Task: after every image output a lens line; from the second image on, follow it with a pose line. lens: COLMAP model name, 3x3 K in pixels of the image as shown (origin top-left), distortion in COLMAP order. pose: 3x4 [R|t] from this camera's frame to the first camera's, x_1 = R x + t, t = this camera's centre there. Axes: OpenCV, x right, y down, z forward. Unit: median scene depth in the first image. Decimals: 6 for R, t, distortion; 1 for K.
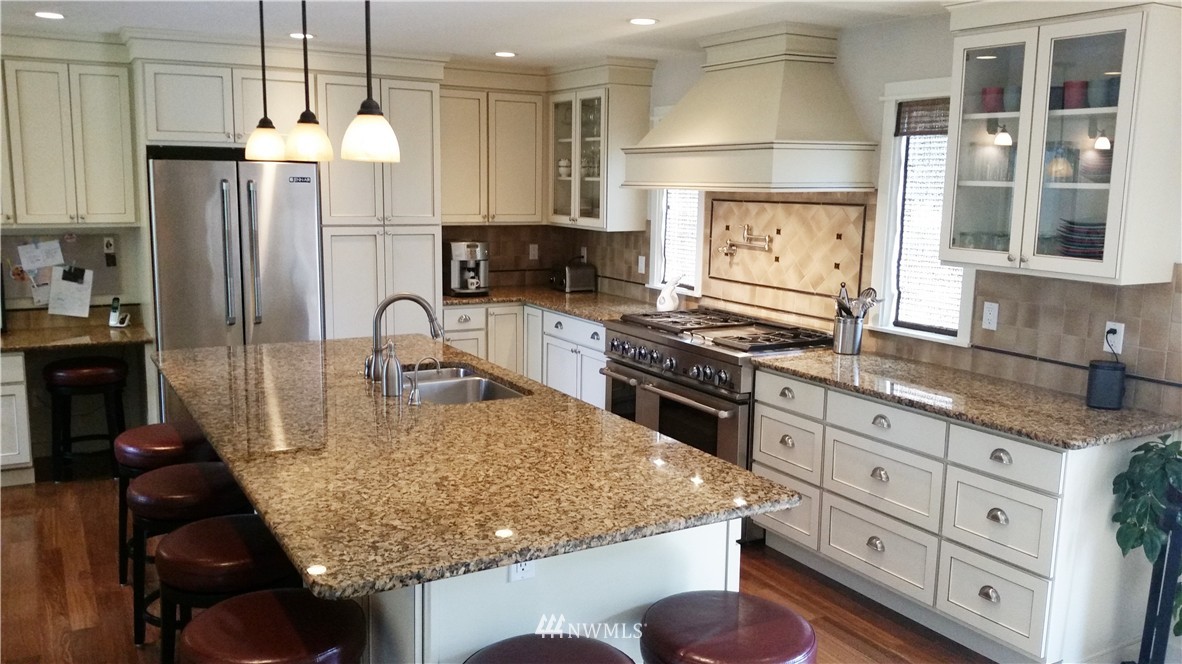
lens RADIAL K [[958.6, 0, 591.0], [0, 958.6, 332.0], [0, 0, 1]] dist [0.131348, -0.309274]
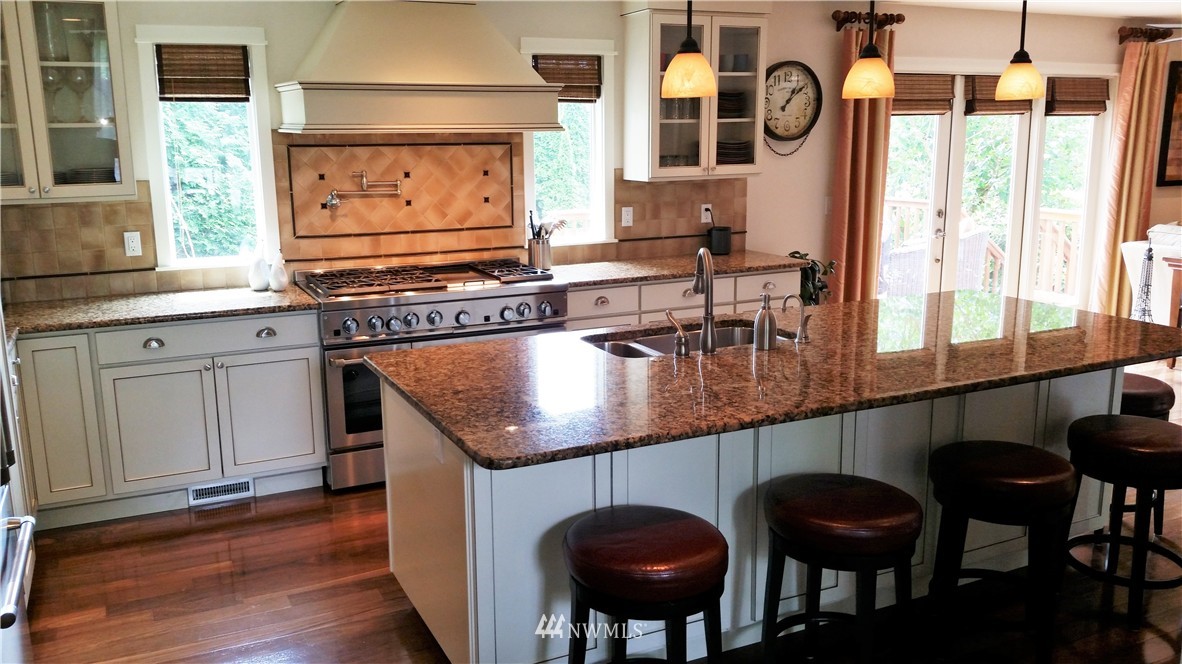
lens RADIAL K [[958.6, 0, 591.0], [0, 958.6, 332.0], [0, 0, 1]] dist [0.131348, -0.309274]
pose [[0.075009, -0.217515, 0.973170, -0.827905], [0.171418, 0.964205, 0.202299, -0.122038], [-0.982339, 0.151645, 0.109610, 0.763568]]
